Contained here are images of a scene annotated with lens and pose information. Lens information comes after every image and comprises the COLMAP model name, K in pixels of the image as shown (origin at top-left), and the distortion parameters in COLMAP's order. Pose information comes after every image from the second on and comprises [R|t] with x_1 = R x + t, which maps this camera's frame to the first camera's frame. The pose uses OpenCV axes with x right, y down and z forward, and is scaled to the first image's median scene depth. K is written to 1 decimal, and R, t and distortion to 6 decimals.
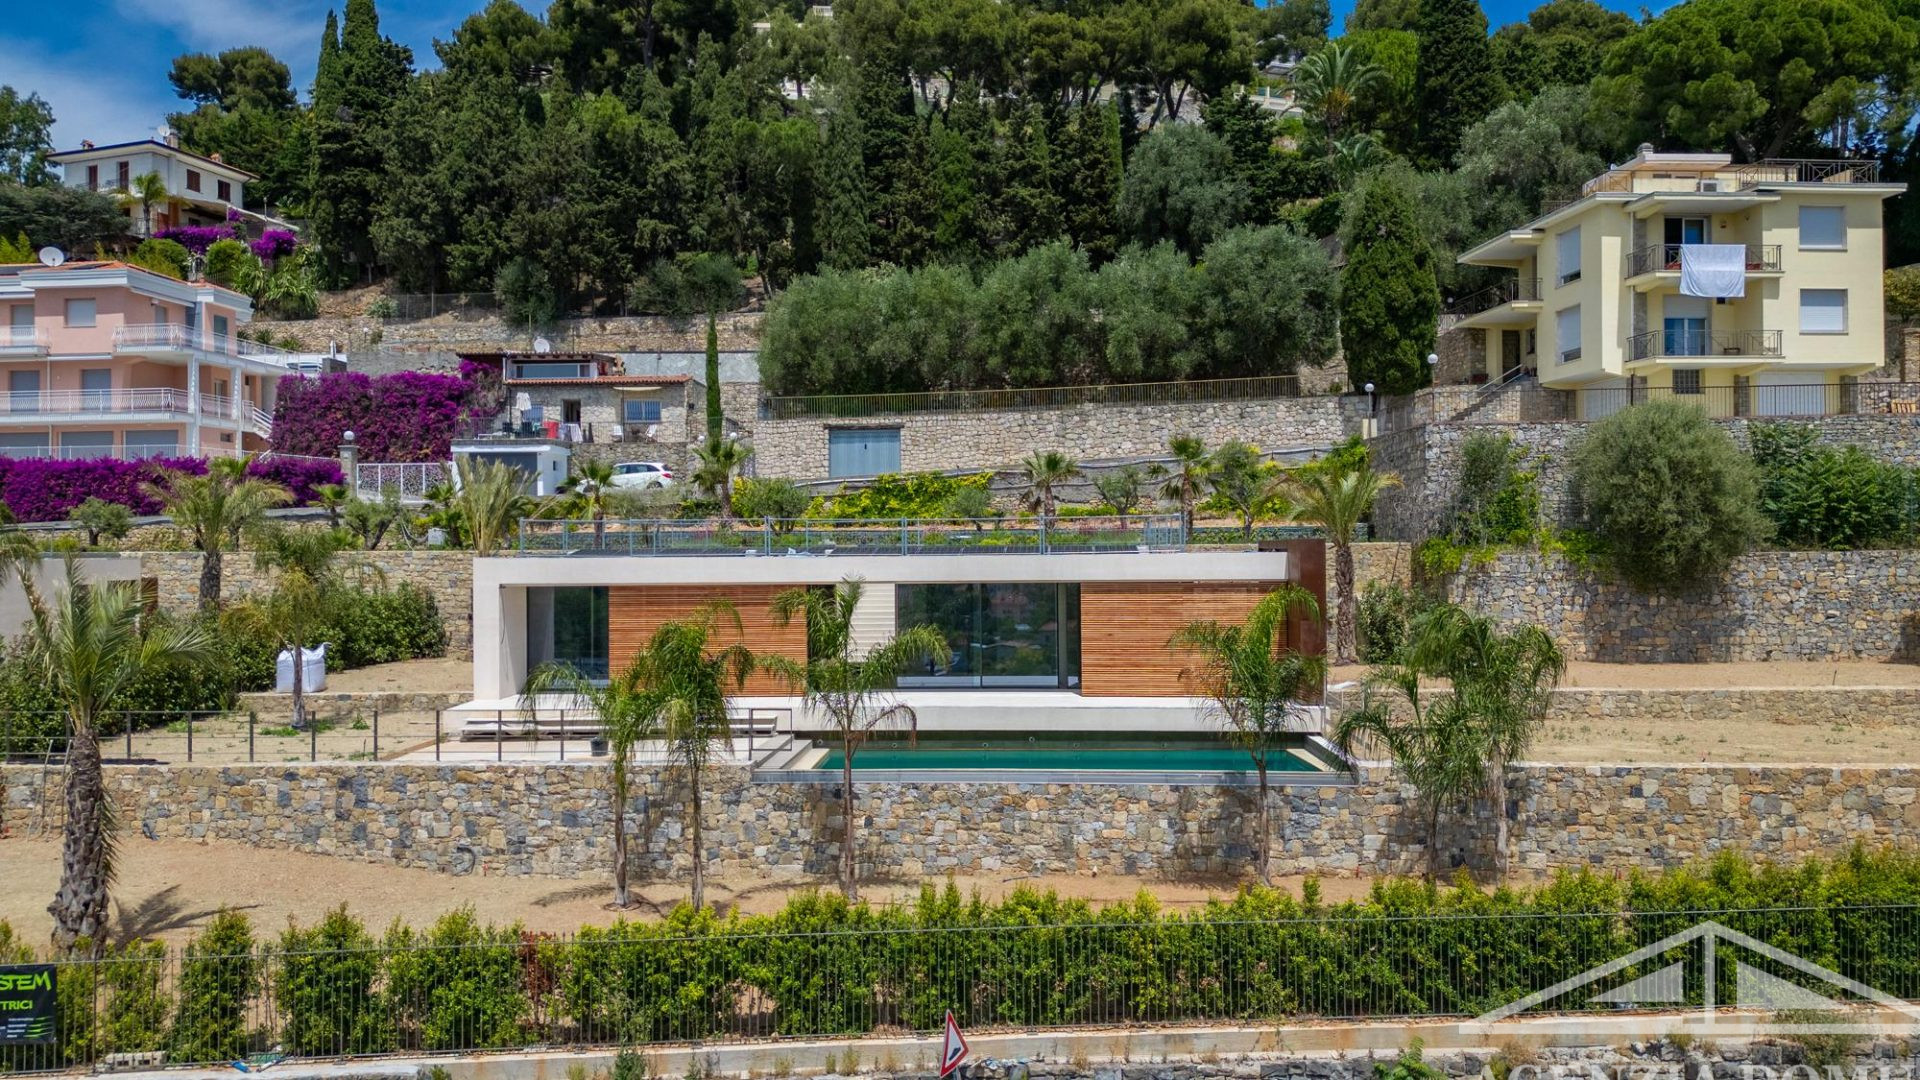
lens RADIAL K [[1342.7, 0, 955.3], [0, 1342.7, 543.8], [0, 0, 1]] dist [0.067986, -0.058552]
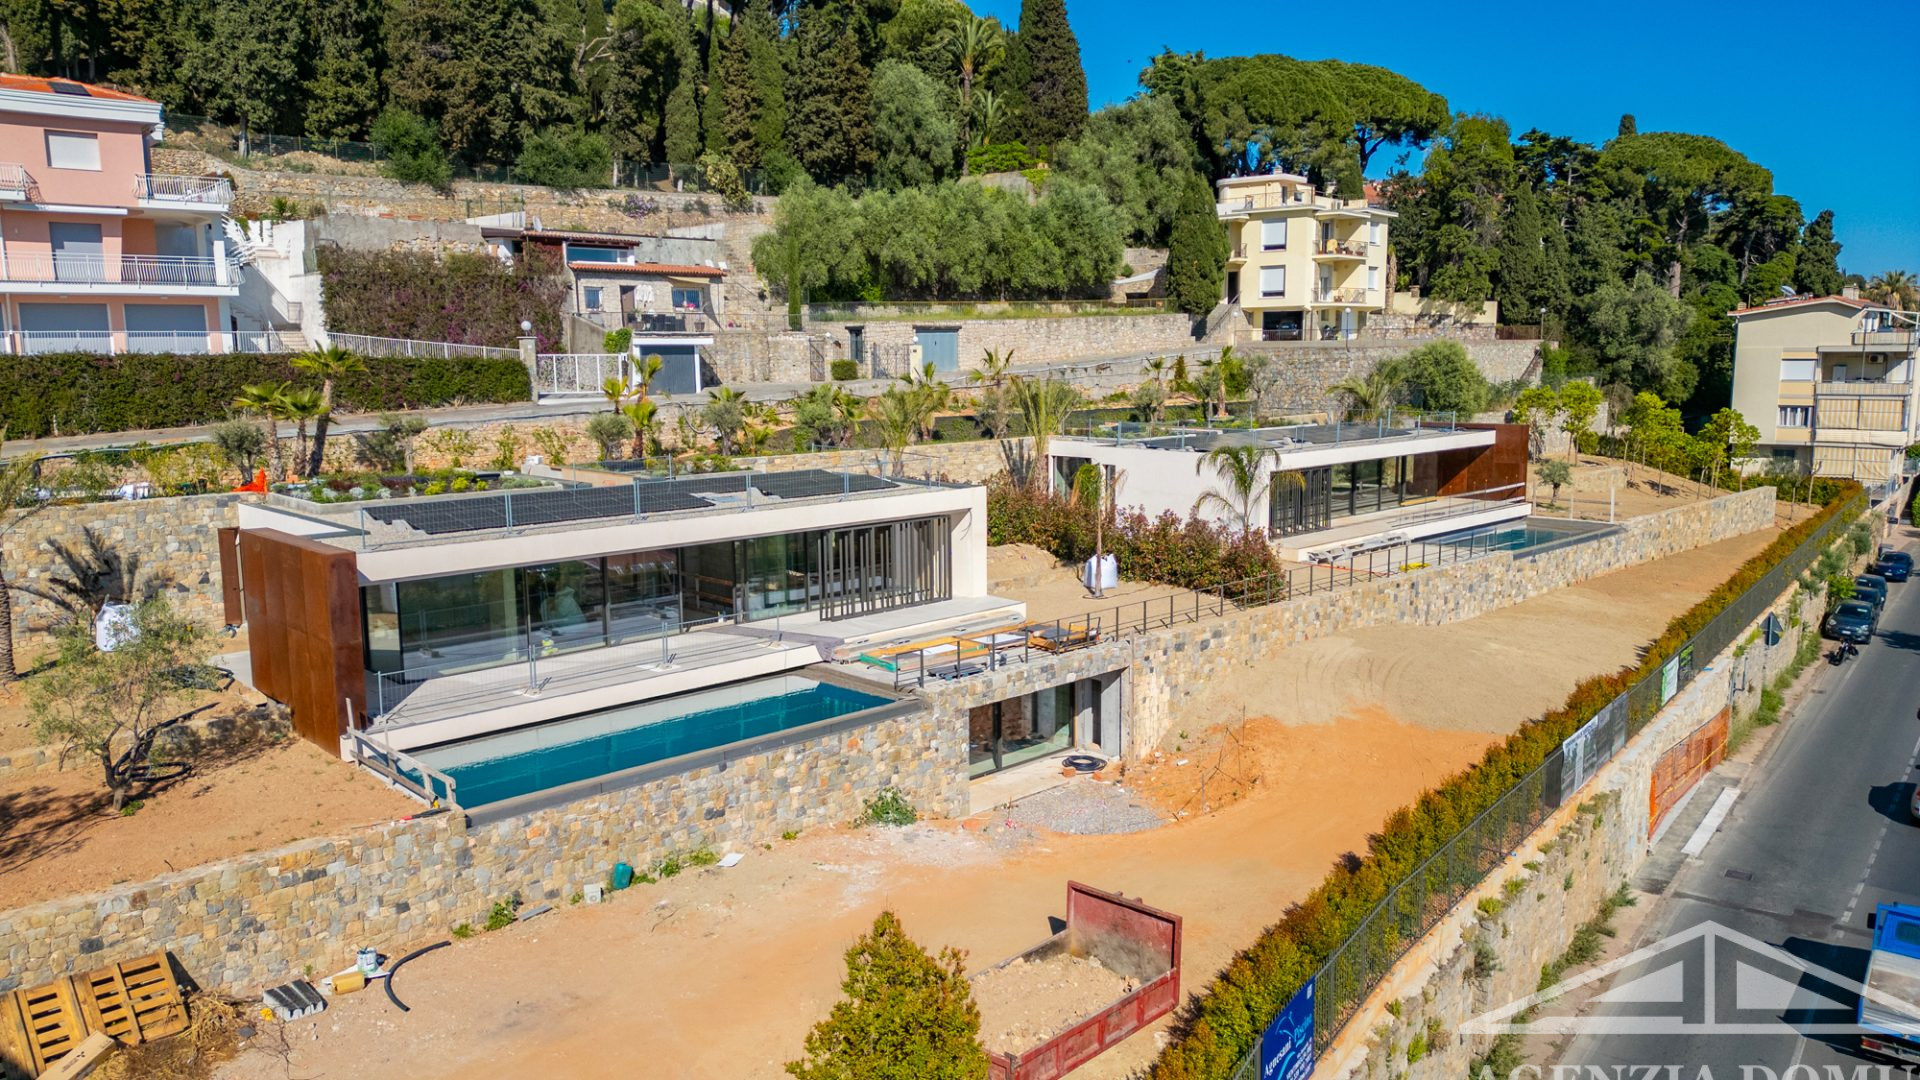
lens RADIAL K [[1339.5, 0, 956.0], [0, 1339.5, 544.9], [0, 0, 1]] dist [0.078656, -0.081021]
pose [[0.686187, -0.105608, 0.719719, -0.896692], [0.001287, 0.989580, 0.143980, -0.058974], [-0.727424, -0.097871, 0.679172, 0.085877]]
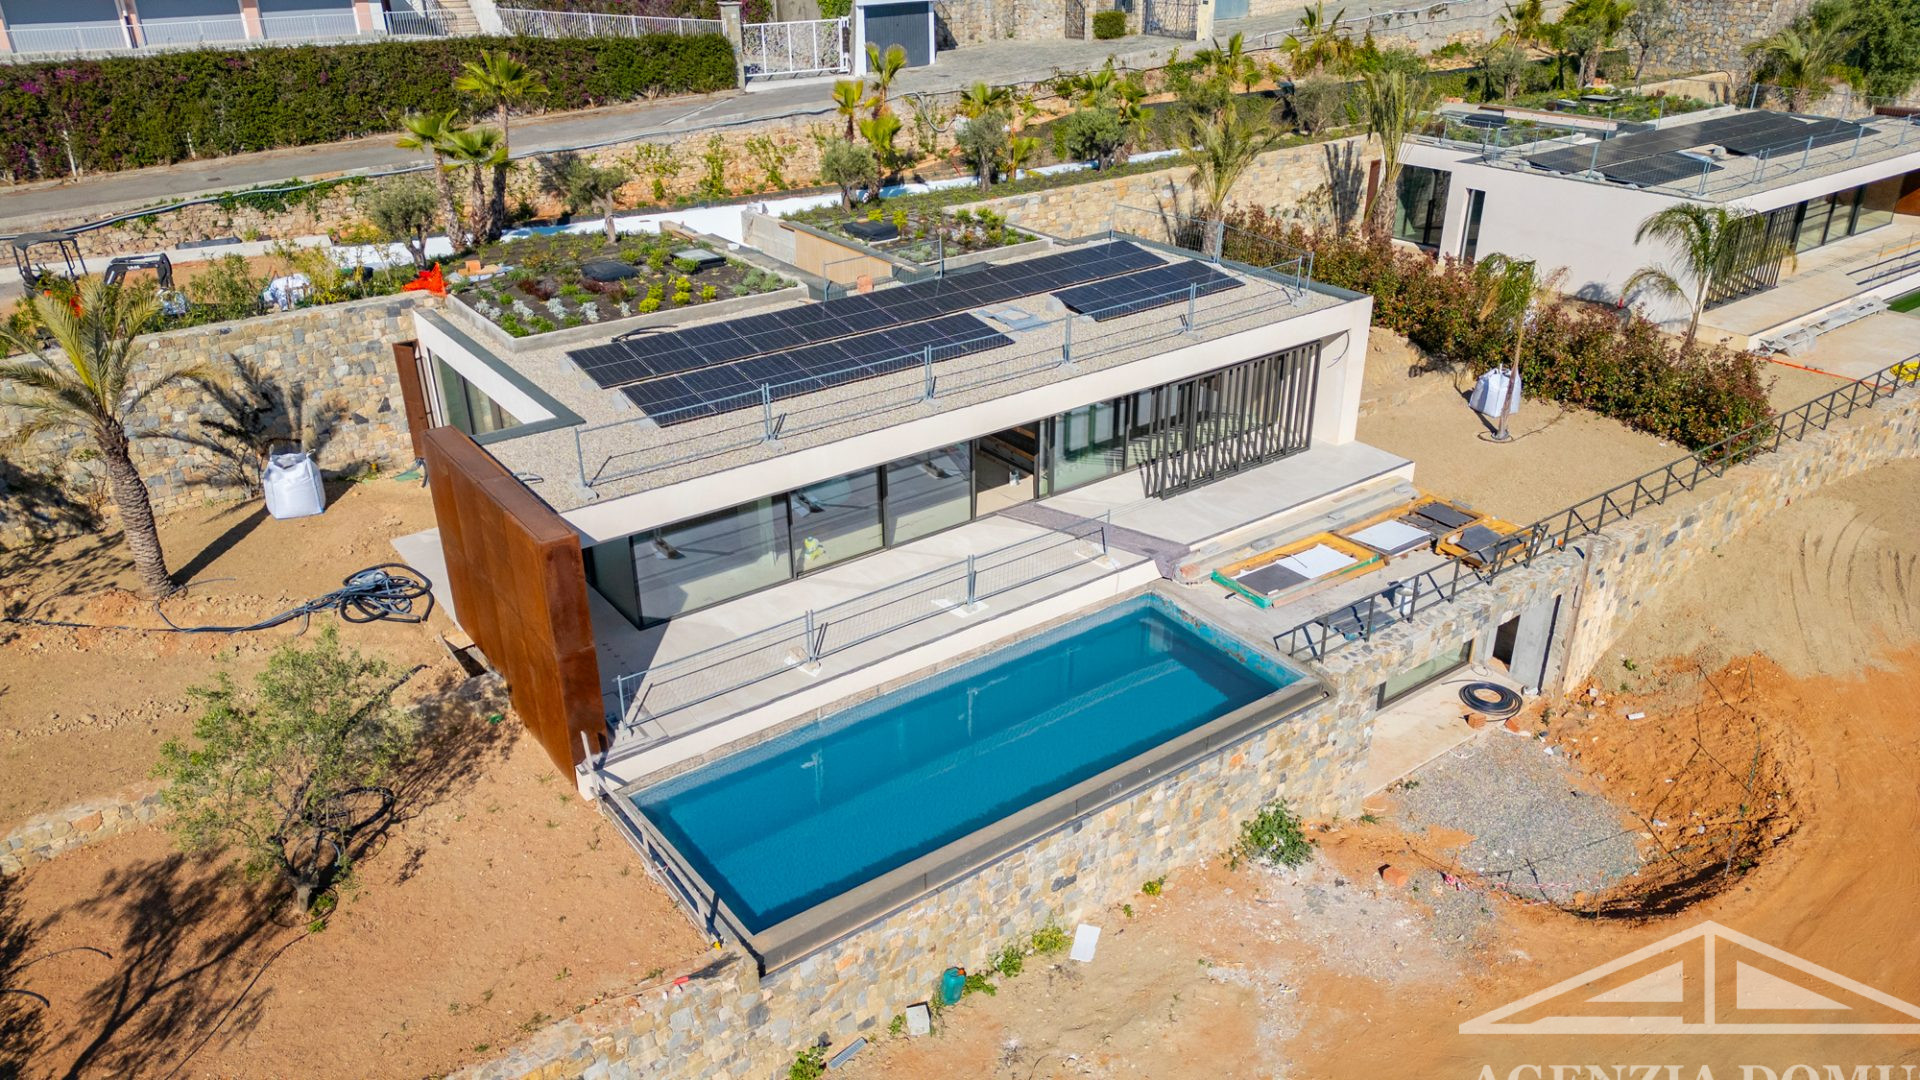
lens RADIAL K [[1342.7, 0, 955.3], [0, 1342.7, 543.8], [0, 0, 1]] dist [0.067986, -0.058552]
pose [[0.771952, -0.280829, 0.570285, -0.825635], [0.003028, 0.898739, 0.438473, -0.124946], [-0.635673, -0.336753, 0.694634, 0.252724]]
